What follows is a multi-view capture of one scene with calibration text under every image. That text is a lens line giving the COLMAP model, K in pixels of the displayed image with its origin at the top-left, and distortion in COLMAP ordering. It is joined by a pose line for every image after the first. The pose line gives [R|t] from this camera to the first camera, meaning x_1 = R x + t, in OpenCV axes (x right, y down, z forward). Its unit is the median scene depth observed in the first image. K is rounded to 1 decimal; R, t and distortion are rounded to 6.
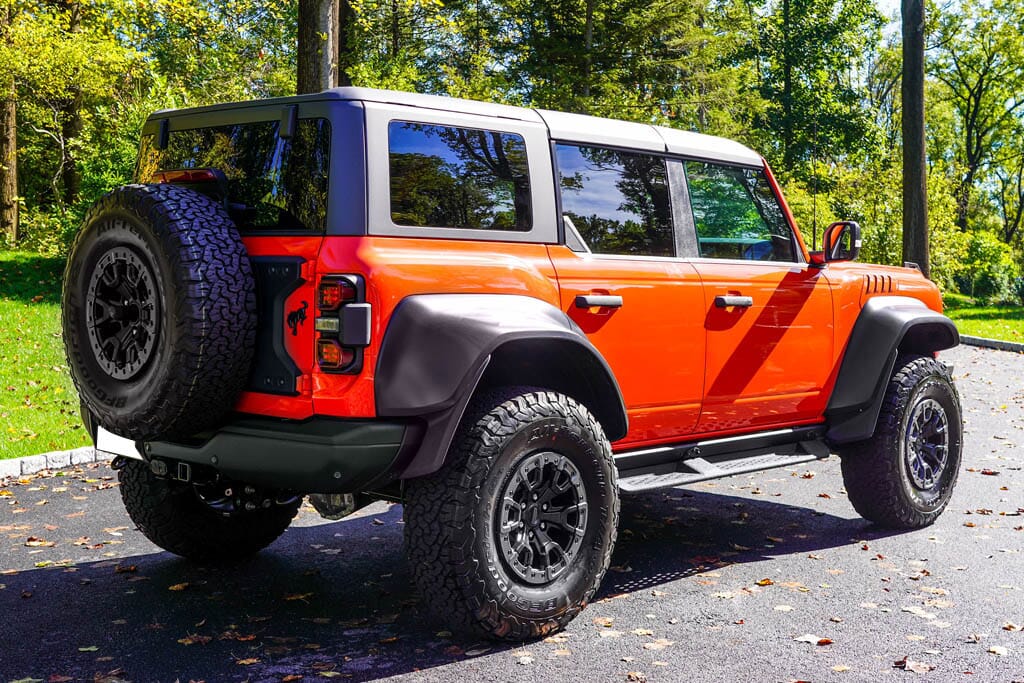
lens RADIAL K [[1263.1, 0, 490.2], [0, 1263.1, 306.8], [0, 0, 1]] dist [0.051687, 0.000000]
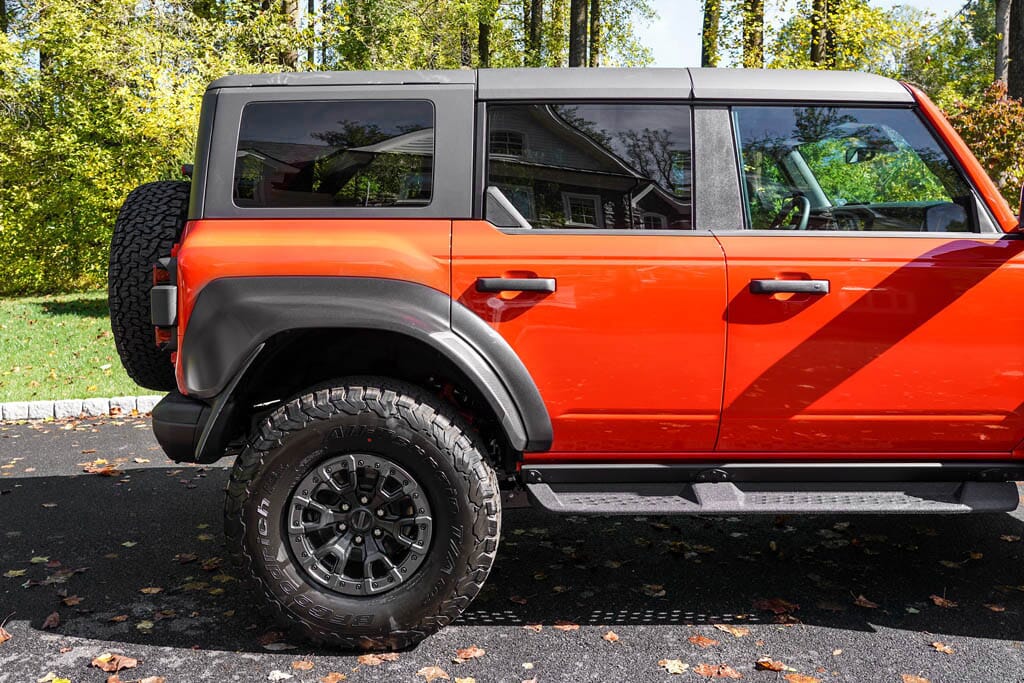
lens RADIAL K [[731.0, 0, 486.4], [0, 731.0, 339.6], [0, 0, 1]] dist [-0.011574, 0.001182]
pose [[0.701983, 0.055578, -0.710022, 0.424001], [-0.008754, 0.997548, 0.069430, -0.001496], [0.712140, -0.042523, 0.700748, 0.640690]]
